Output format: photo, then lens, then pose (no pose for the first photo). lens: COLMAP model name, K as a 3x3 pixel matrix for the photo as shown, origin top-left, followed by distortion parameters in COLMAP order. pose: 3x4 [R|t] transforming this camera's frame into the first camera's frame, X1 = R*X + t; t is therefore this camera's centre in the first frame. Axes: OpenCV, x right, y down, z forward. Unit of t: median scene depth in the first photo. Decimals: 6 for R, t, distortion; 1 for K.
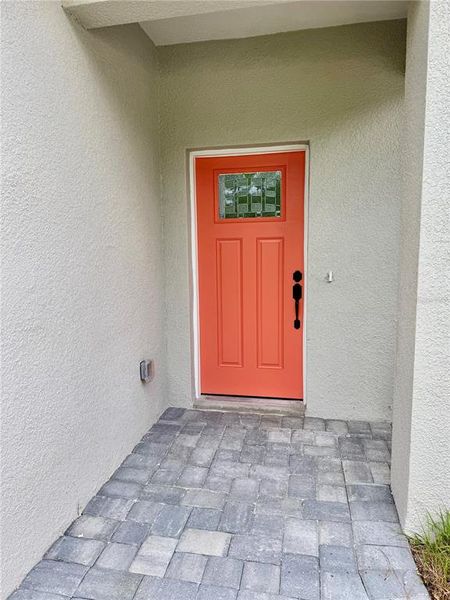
lens RADIAL K [[418.0, 0, 225.0], [0, 418.0, 300.0], [0, 0, 1]] dist [0.090954, -0.129029]
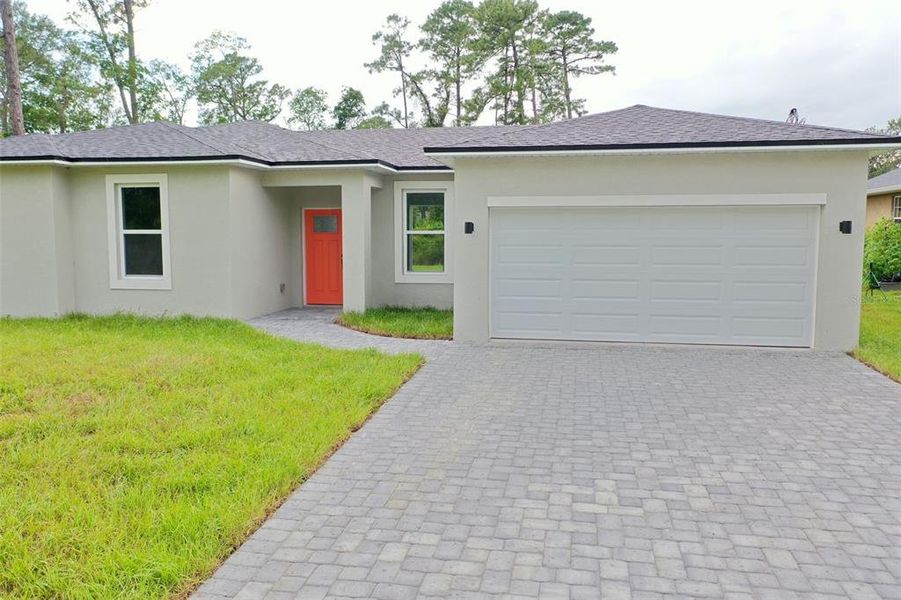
lens RADIAL K [[707.8, 0, 450.5], [0, 707.8, 300.0], [0, 0, 1]] dist [-0.000321, 0.000407]
pose [[0.999811, 0.019209, -0.002999, 0.851057], [-0.019292, 0.999346, -0.030579, 0.337387], [0.002410, 0.030631, 0.999528, -3.338916]]
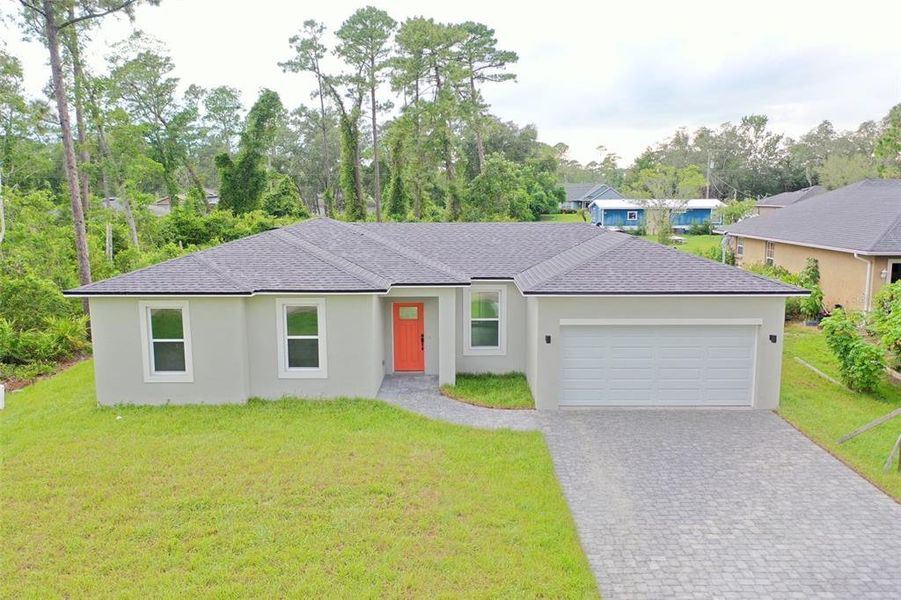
lens RADIAL K [[707.8, 0, 450.5], [0, 707.8, 300.0], [0, 0, 1]] dist [-0.000321, 0.000407]
pose [[0.984507, -0.012999, 0.174865, -0.635736], [0.009439, 0.999731, 0.021175, -0.481160], [-0.175093, -0.019196, 0.984365, -4.927312]]
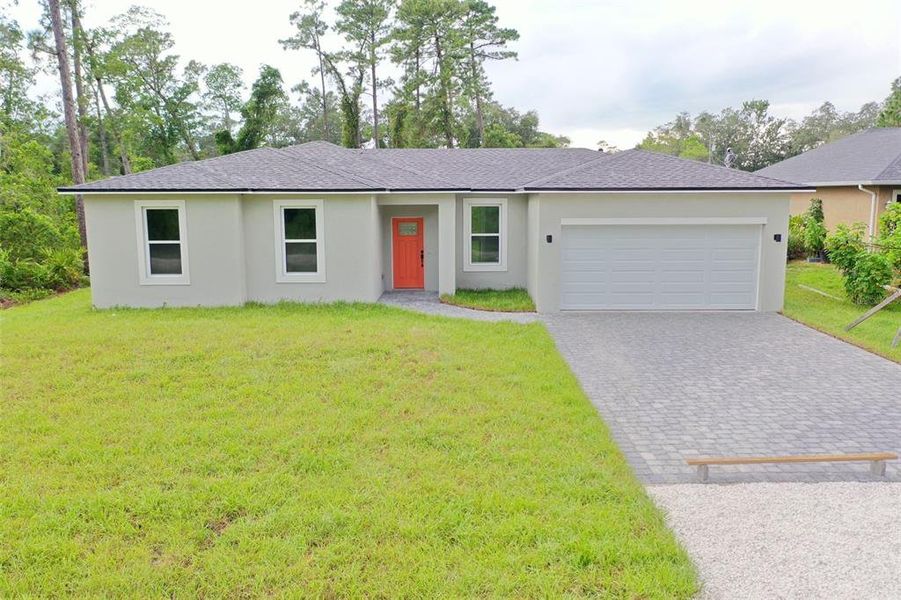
lens RADIAL K [[707.8, 0, 450.5], [0, 707.8, 300.0], [0, 0, 1]] dist [-0.000321, 0.000407]
pose [[0.984758, -0.012171, 0.173503, -0.624100], [0.008873, 0.999765, 0.019770, 0.230659], [-0.173703, -0.017929, 0.984635, -4.873958]]
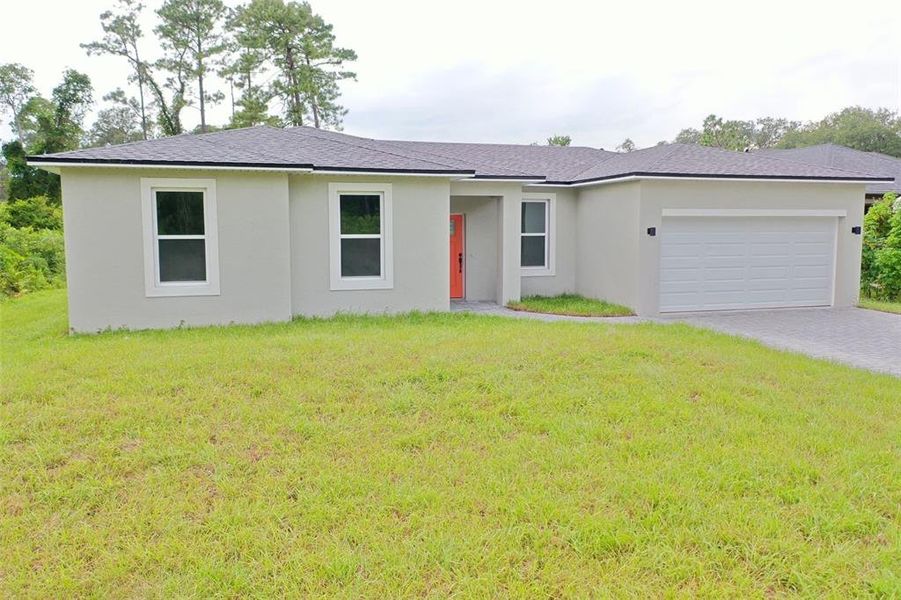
lens RADIAL K [[717.7, 0, 450.5], [0, 717.7, 300.0], [0, 0, 1]] dist [-0.011324, -0.010338]
pose [[0.887036, -0.030143, 0.460715, -2.235621], [0.045800, 0.998689, -0.022841, 0.373151], [-0.459422, 0.041361, 0.887254, -3.454440]]
